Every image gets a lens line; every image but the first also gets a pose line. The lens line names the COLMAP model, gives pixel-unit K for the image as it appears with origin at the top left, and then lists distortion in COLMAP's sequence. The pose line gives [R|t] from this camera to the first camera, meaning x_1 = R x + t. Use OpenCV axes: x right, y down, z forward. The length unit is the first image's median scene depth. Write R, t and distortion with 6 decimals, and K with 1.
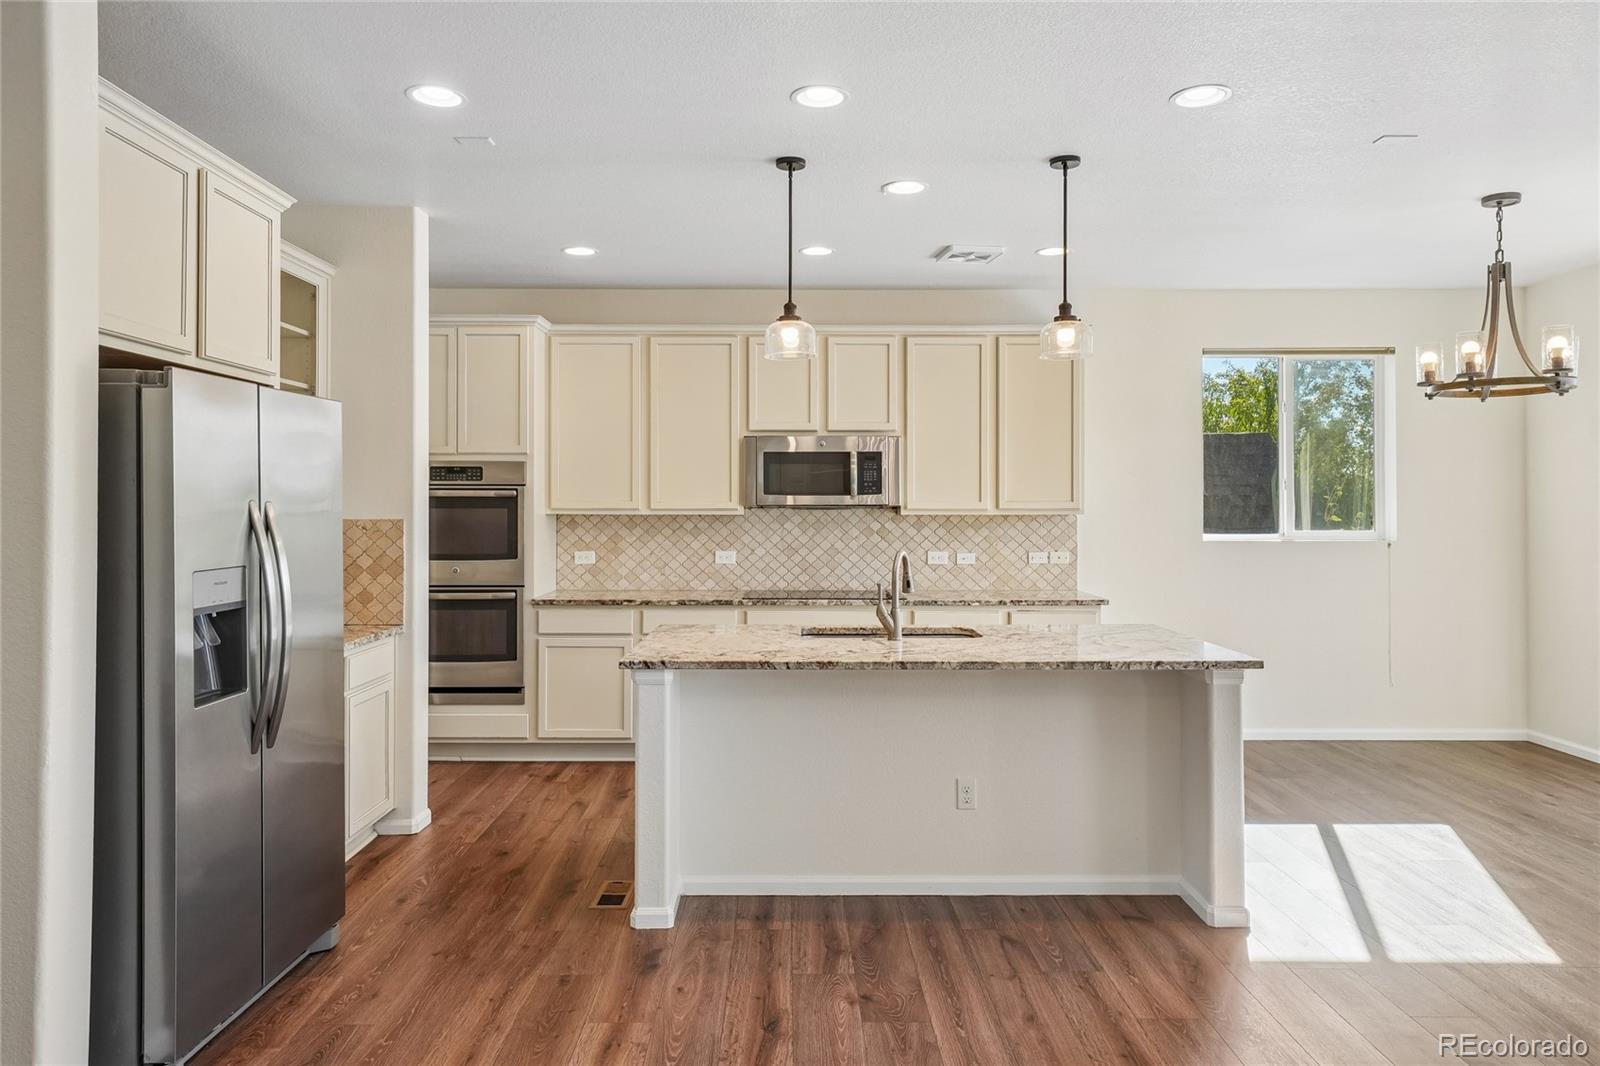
lens RADIAL K [[1109.5, 0, 797.8], [0, 1109.5, 513.4], [0, 0, 1]] dist [-0.033392, 0.074745]
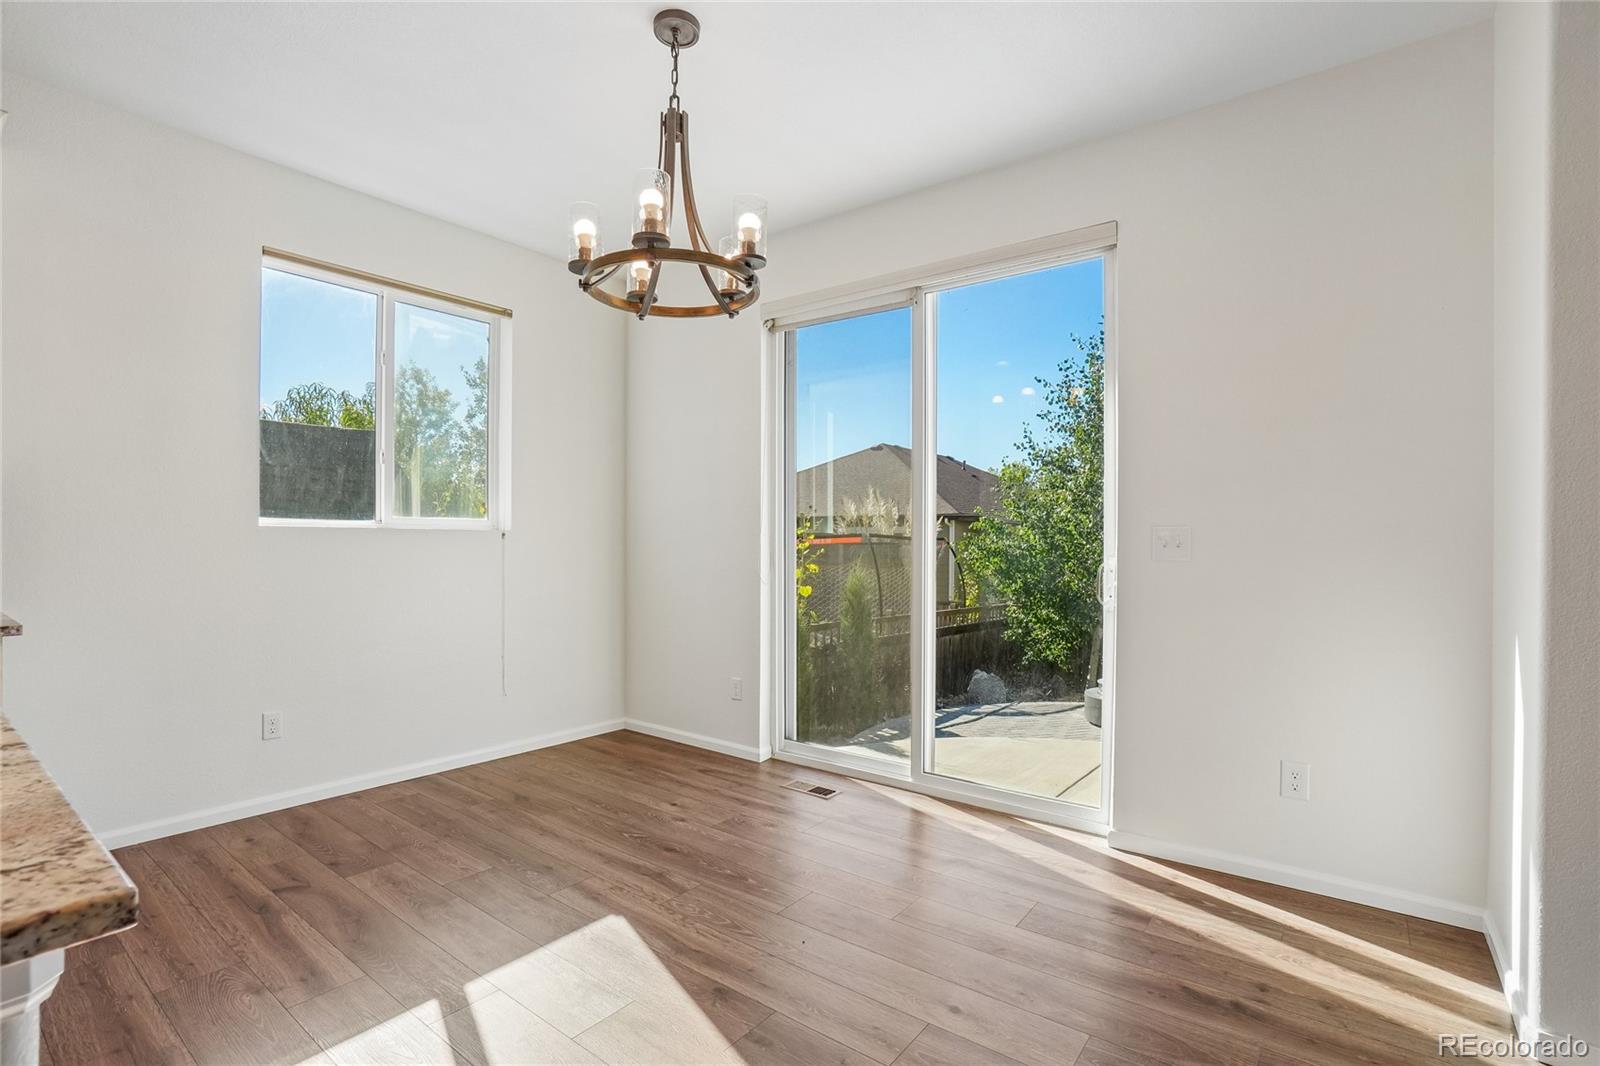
lens RADIAL K [[757.5, 0, 800.0], [0, 757.5, 533.0], [0, 0, 1]] dist [-0.052288, -0.000270]
pose [[0.624218, 0.012604, 0.781149, 0.232167], [0.000269, 0.999866, -0.016348, 0.038761], [-0.781250, 0.010415, 0.624131, 0.476451]]
